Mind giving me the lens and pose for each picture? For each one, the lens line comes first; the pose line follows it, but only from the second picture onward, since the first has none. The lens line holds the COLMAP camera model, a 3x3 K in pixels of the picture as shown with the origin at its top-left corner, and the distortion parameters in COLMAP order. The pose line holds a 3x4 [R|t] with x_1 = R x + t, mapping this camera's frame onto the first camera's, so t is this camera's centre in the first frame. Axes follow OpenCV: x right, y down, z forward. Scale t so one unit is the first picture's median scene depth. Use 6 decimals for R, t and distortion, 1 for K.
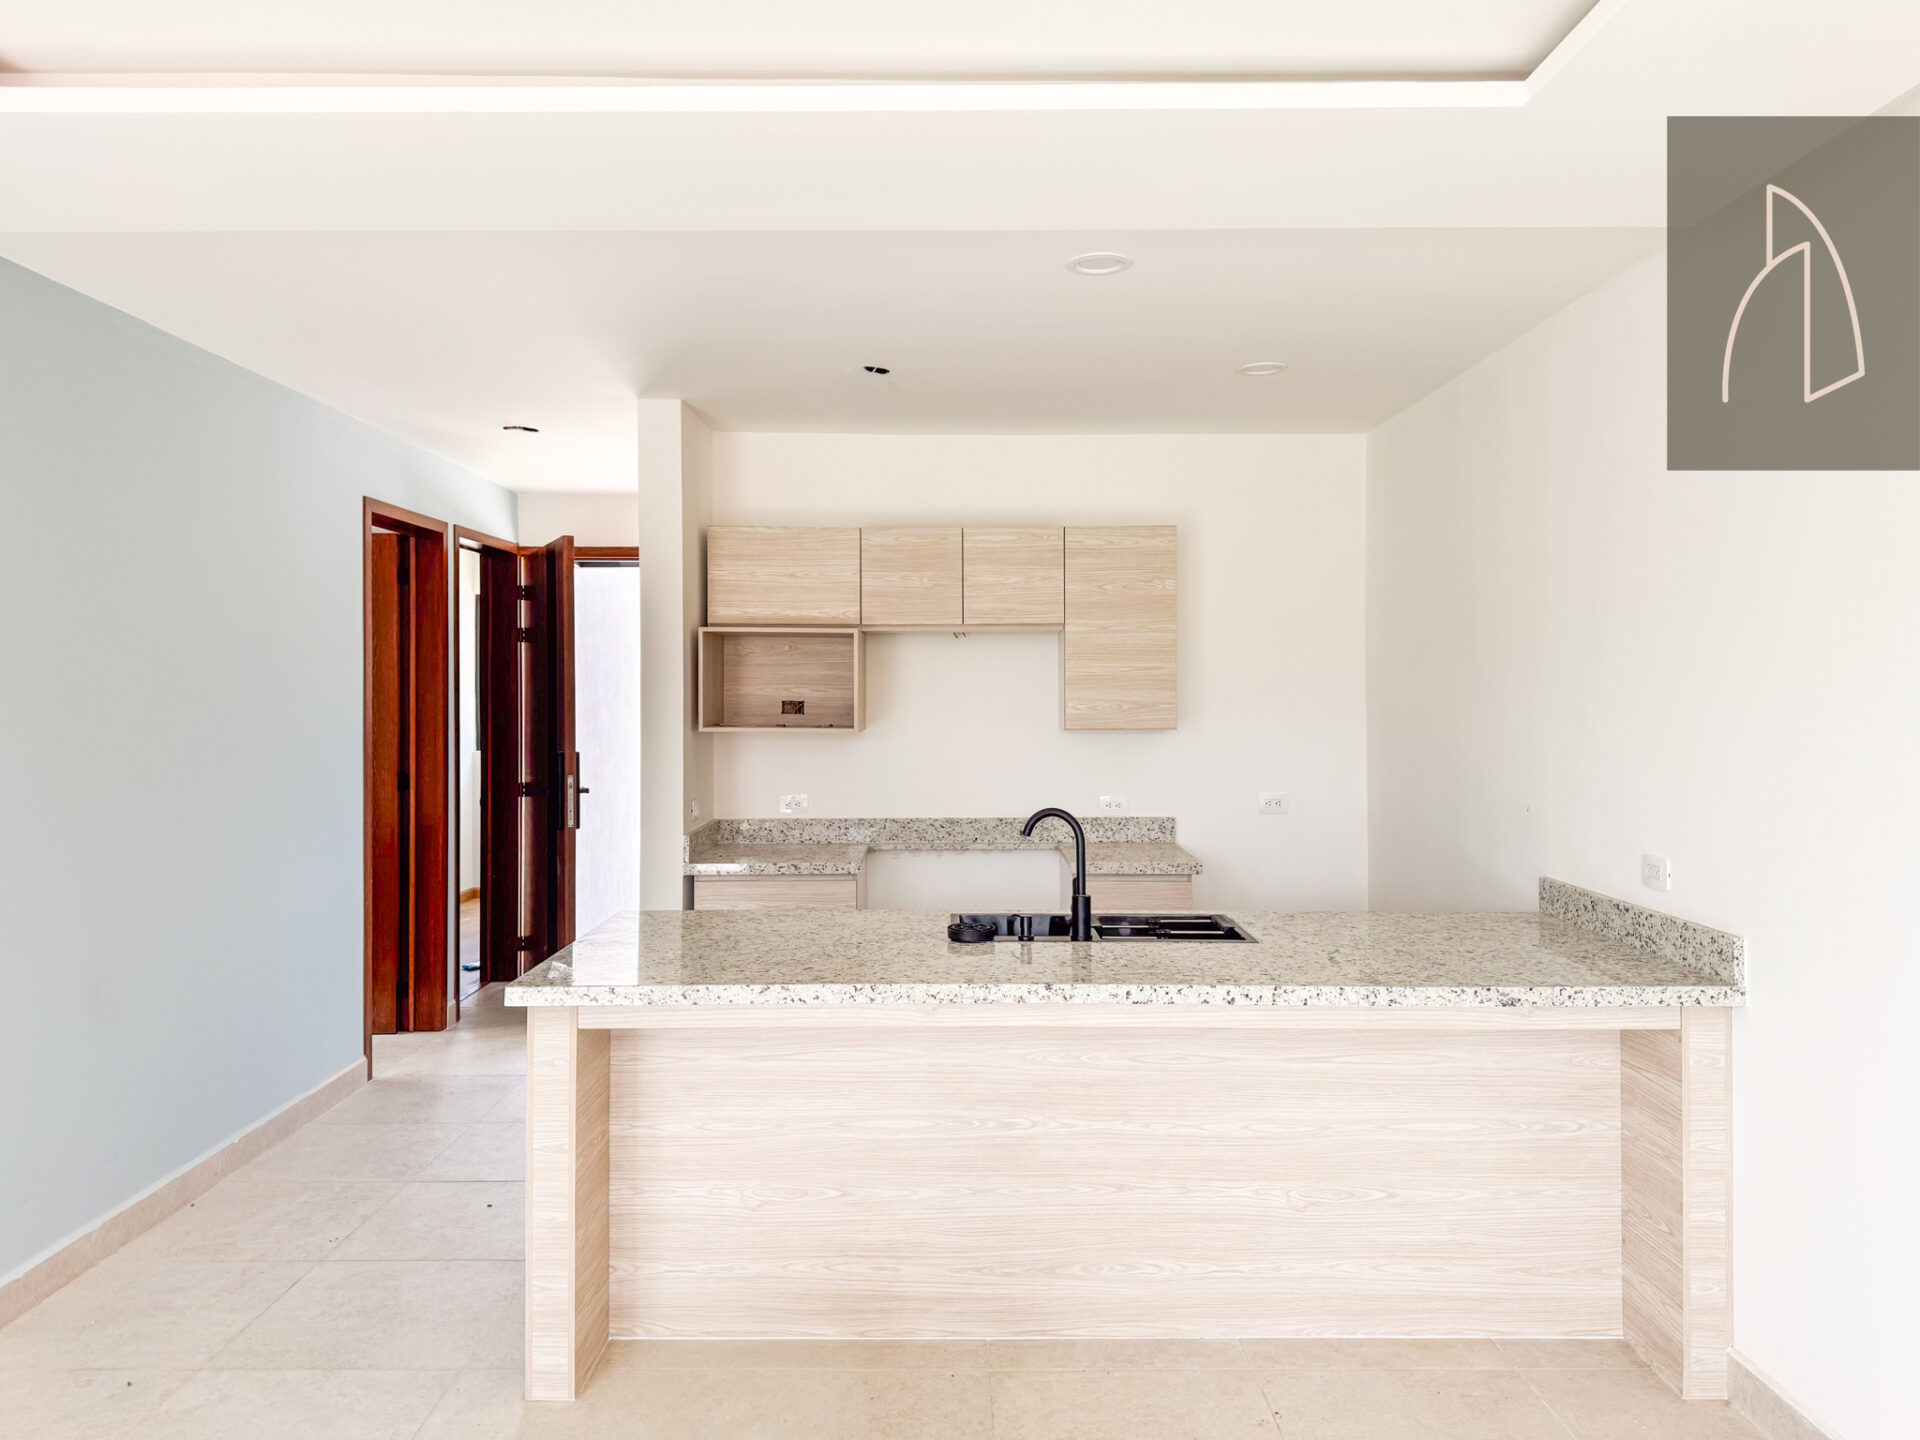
lens RADIAL K [[1349.3, 0, 950.2], [0, 1349.3, 692.6], [0, 0, 1]] dist [0.045766, -0.017888]
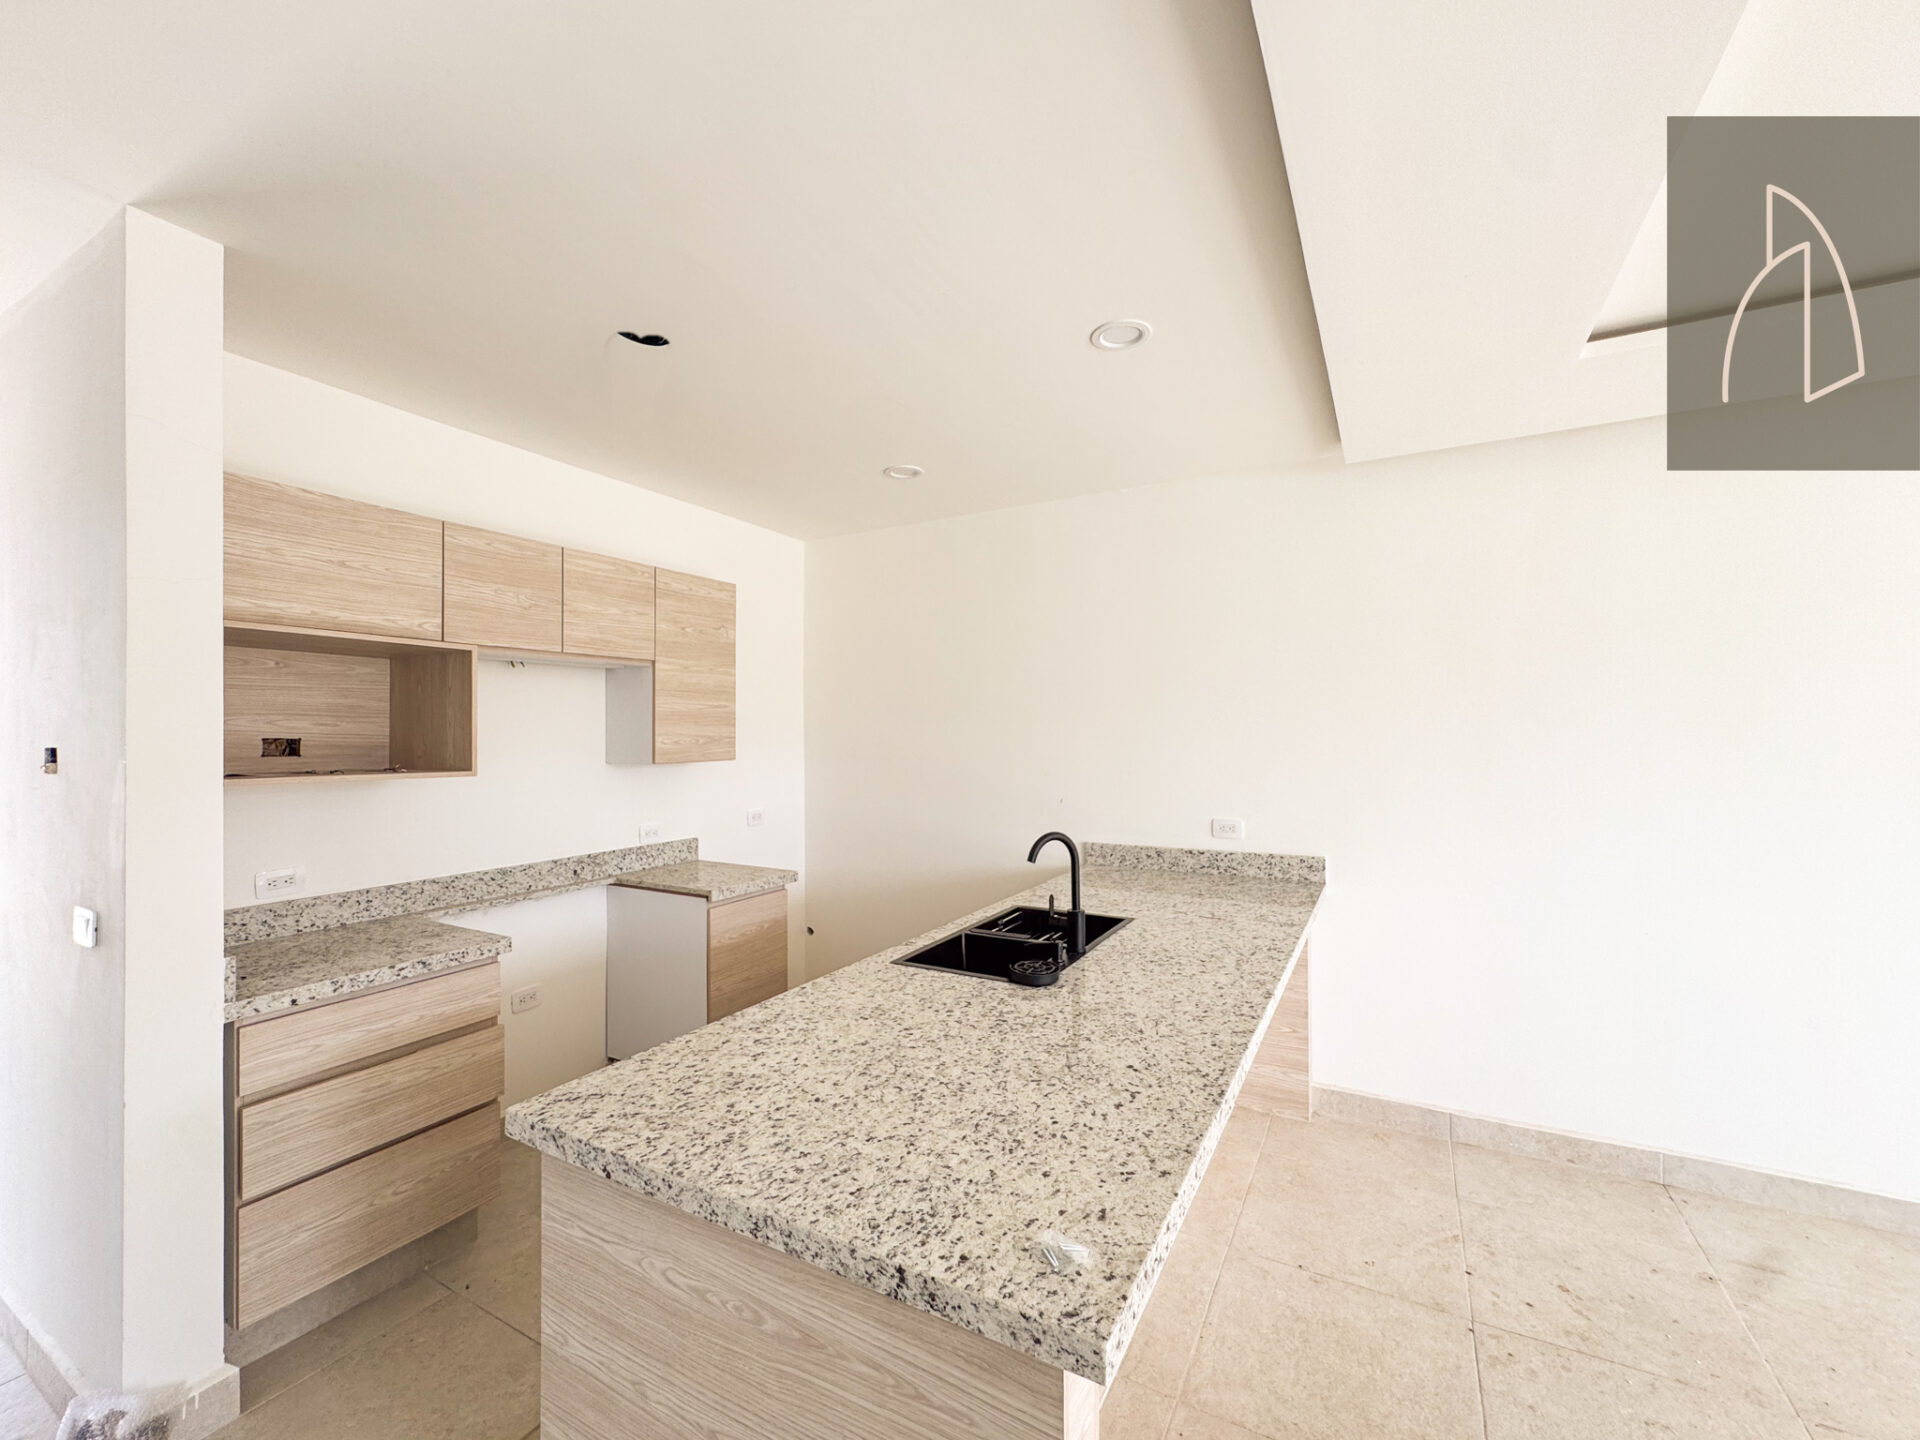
lens RADIAL K [[780.8, 0, 970.2], [0, 780.8, 721.8], [0, 0, 1]] dist [-0.002403, -0.000159]
pose [[0.478832, 0.012074, 0.877823, -0.322077], [0.004677, 0.999856, -0.016304, 0.006340], [-0.877894, 0.011912, 0.478707, 0.504362]]
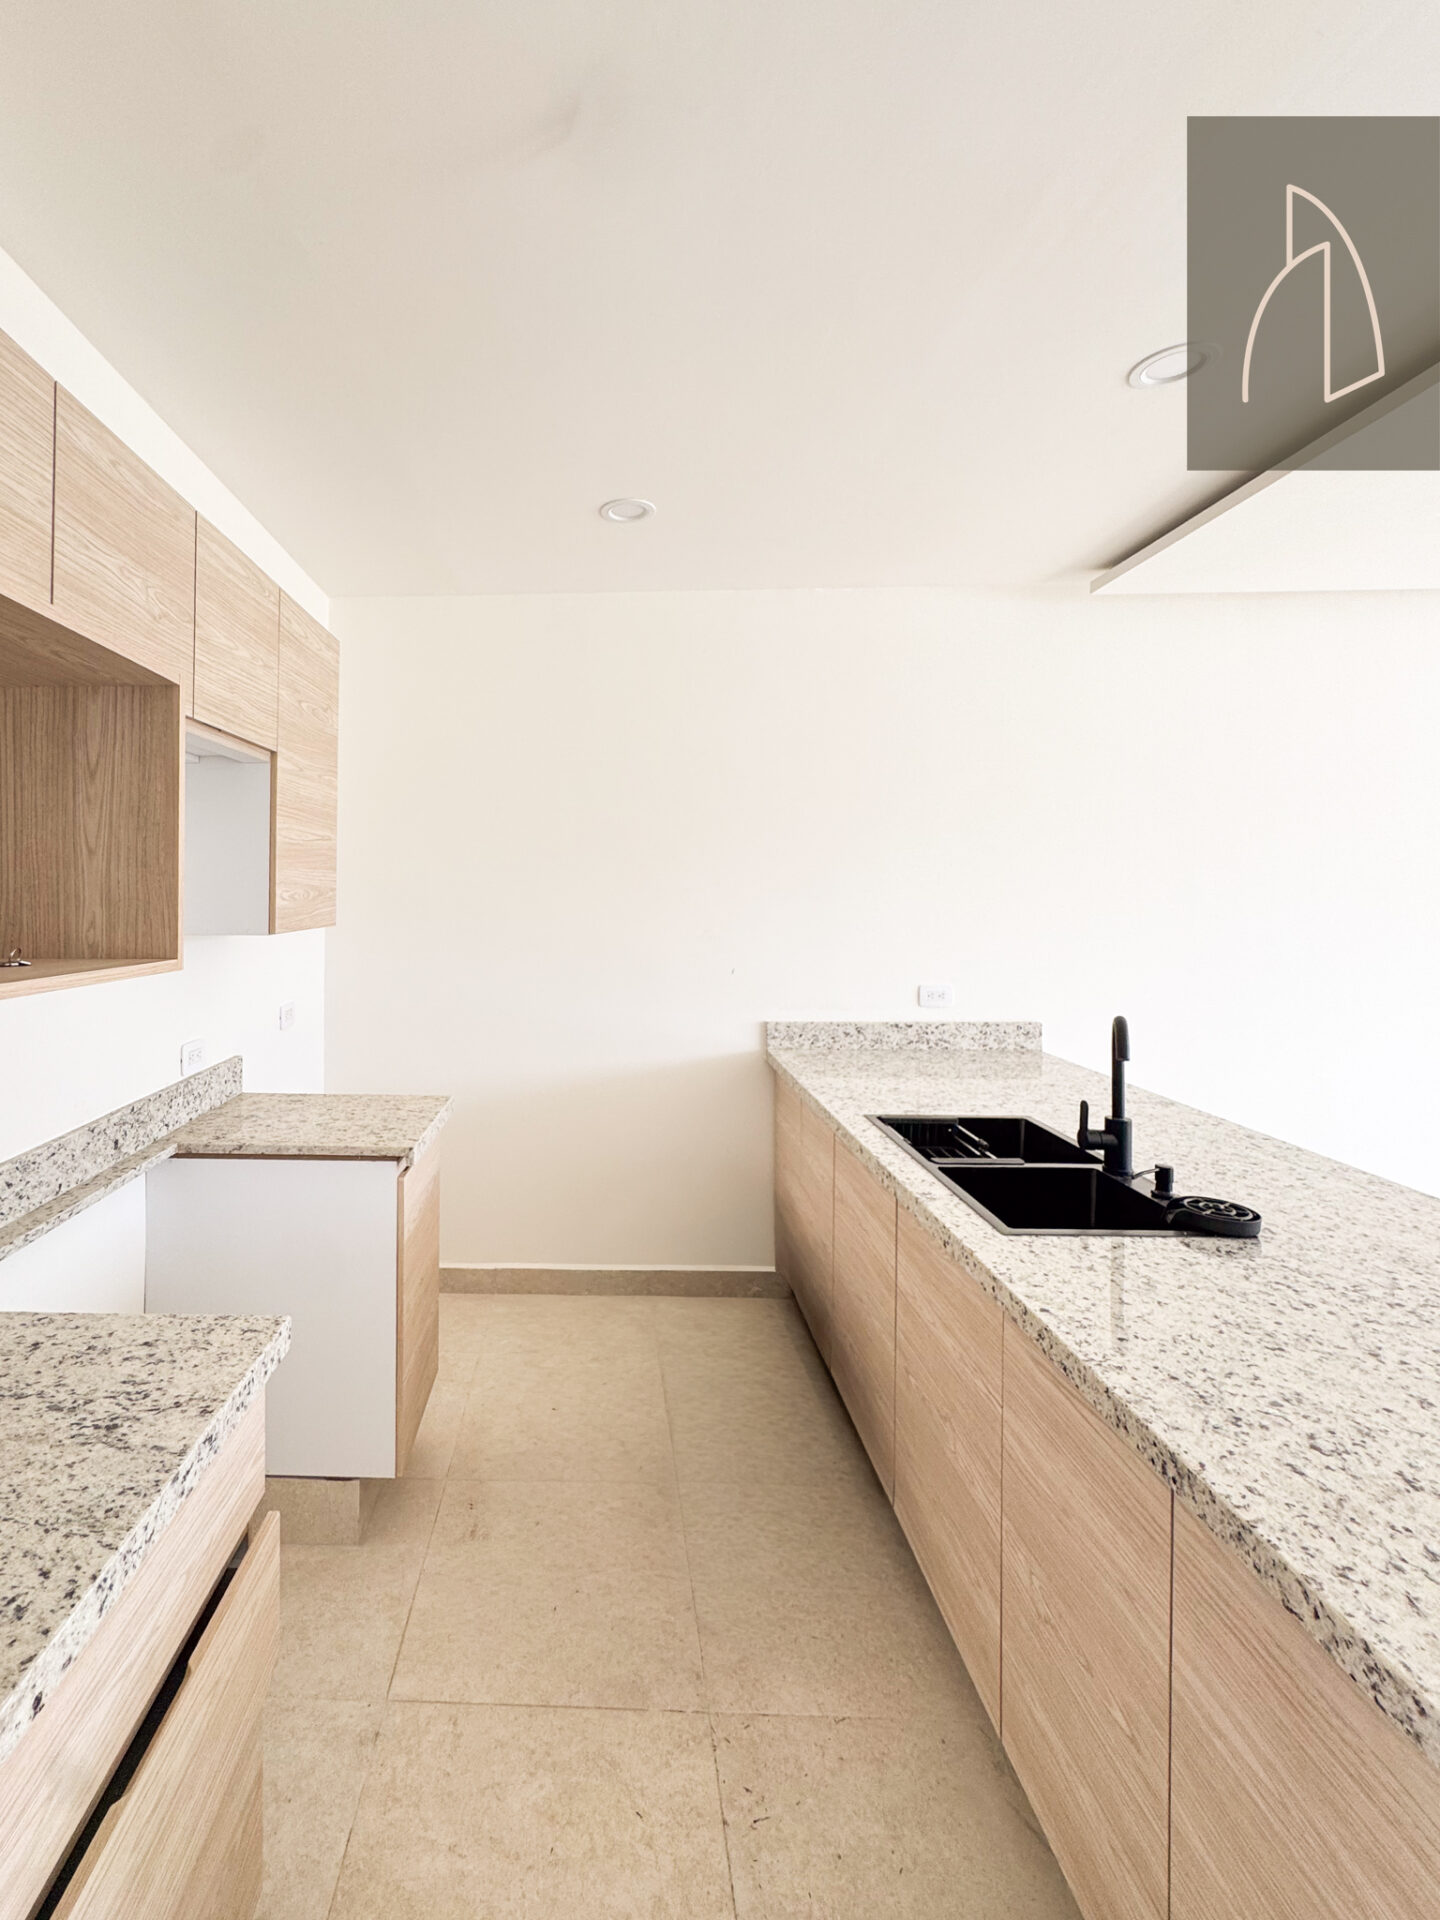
lens RADIAL K [[862.8, 0, 655.1], [0, 862.8, 878.9], [0, 0, 1]] dist [-0.003925, 0.000065]
pose [[0.031101, 0.013554, 0.999424, -0.281622], [0.000396, 0.999908, -0.013573, 0.008740], [-0.999516, 0.000818, 0.031092, 0.828079]]
